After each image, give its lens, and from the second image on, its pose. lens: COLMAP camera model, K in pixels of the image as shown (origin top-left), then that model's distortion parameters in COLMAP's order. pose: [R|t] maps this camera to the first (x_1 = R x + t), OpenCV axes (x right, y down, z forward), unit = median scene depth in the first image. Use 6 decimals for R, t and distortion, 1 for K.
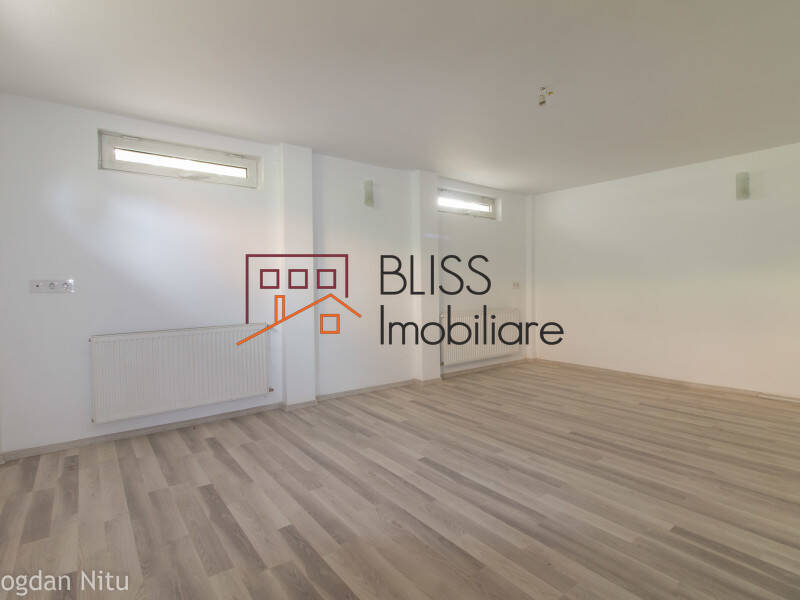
lens RADIAL K [[411.0, 0, 401.0], [0, 411.0, 293.7], [0, 0, 1]] dist [-0.007934, -0.001223]
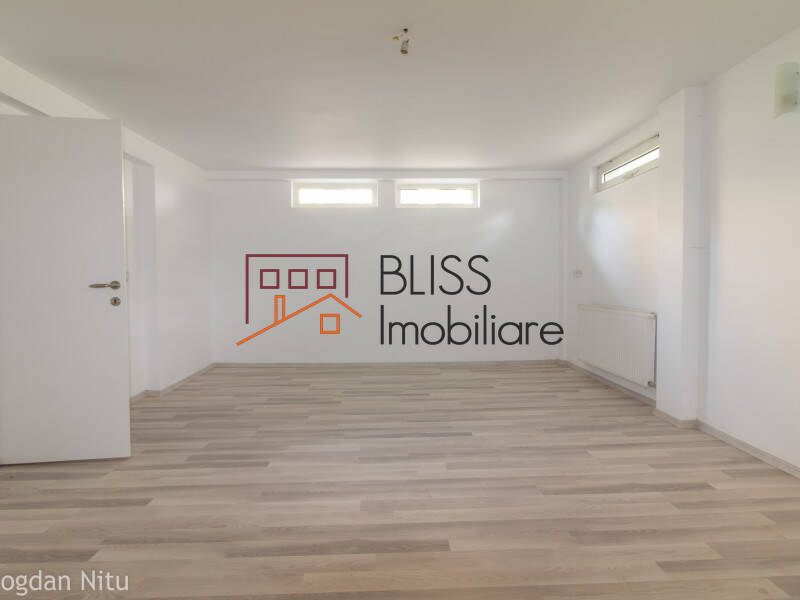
lens RADIAL K [[411.0, 0, 401.7], [0, 411.0, 299.4], [0, 0, 1]] dist [-0.007934, -0.001223]
pose [[-0.576714, 0.058136, -0.814875, 0.897021], [0.006680, 0.997767, 0.066456, -0.026235], [0.816919, 0.032883, -0.575815, 1.284191]]
